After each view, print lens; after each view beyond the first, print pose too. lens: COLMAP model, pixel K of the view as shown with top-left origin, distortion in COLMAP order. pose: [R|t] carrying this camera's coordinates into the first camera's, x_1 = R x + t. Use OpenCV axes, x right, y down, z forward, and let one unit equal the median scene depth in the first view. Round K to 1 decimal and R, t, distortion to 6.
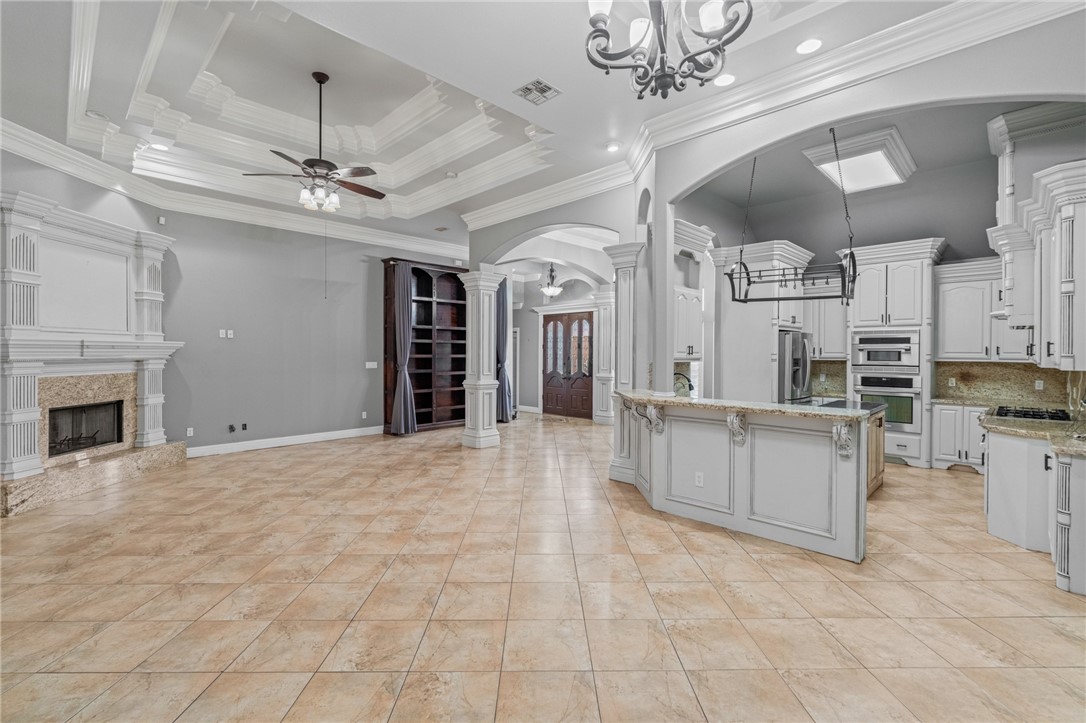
lens RADIAL K [[481.7, 0, 543.3], [0, 481.7, 357.0], [0, 0, 1]] dist [-0.002780, 0.000127]
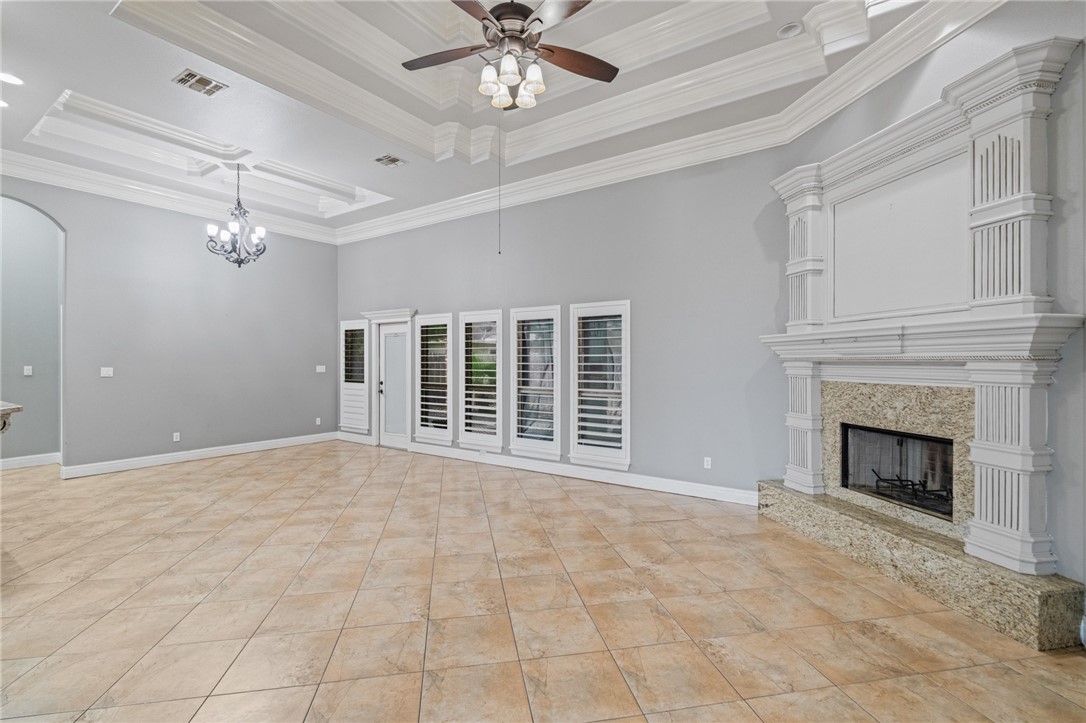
lens RADIAL K [[481.7, 0, 541.8], [0, 481.7, 362.9], [0, 0, 1]] dist [-0.002780, 0.000127]
pose [[-0.984315, -0.003358, -0.176390, -0.381424], [-0.005504, 0.999917, 0.011676, 0.004912], [0.176336, 0.012464, -0.984251, 1.519071]]
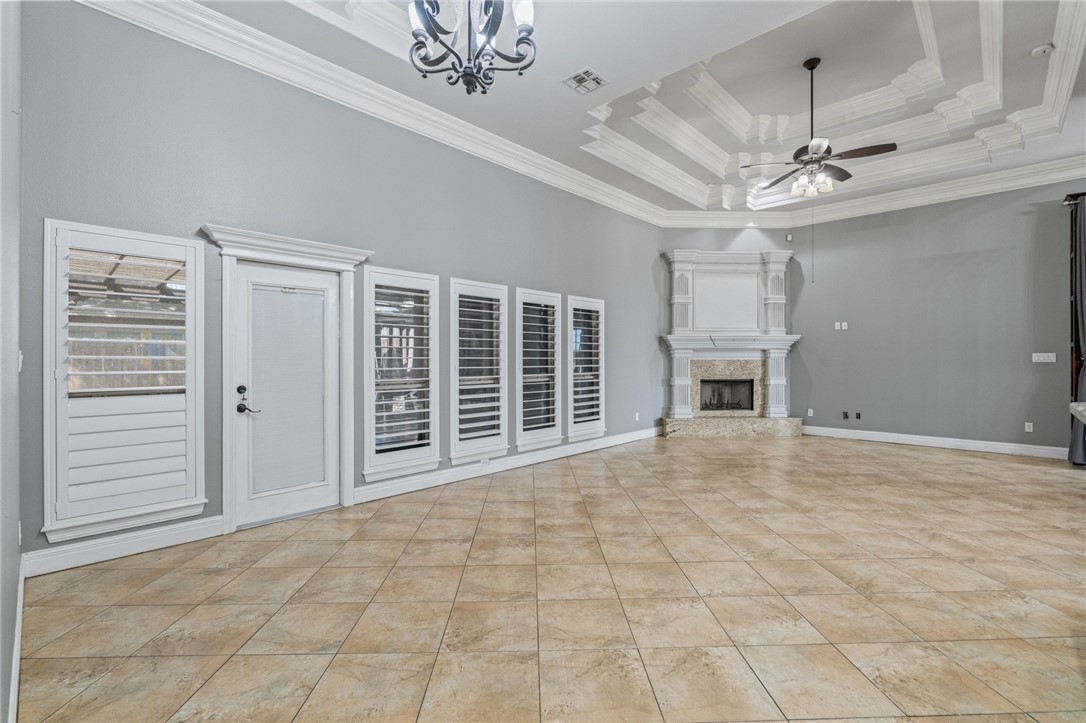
lens RADIAL K [[481.7, 0, 547.5], [0, 481.7, 355.7], [0, 0, 1]] dist [-0.002780, 0.000127]
pose [[0.023668, -0.006151, -0.999701, 0.504561], [-0.009032, 0.999939, -0.006366, 0.039205], [0.999679, 0.009180, 0.023611, 0.411773]]
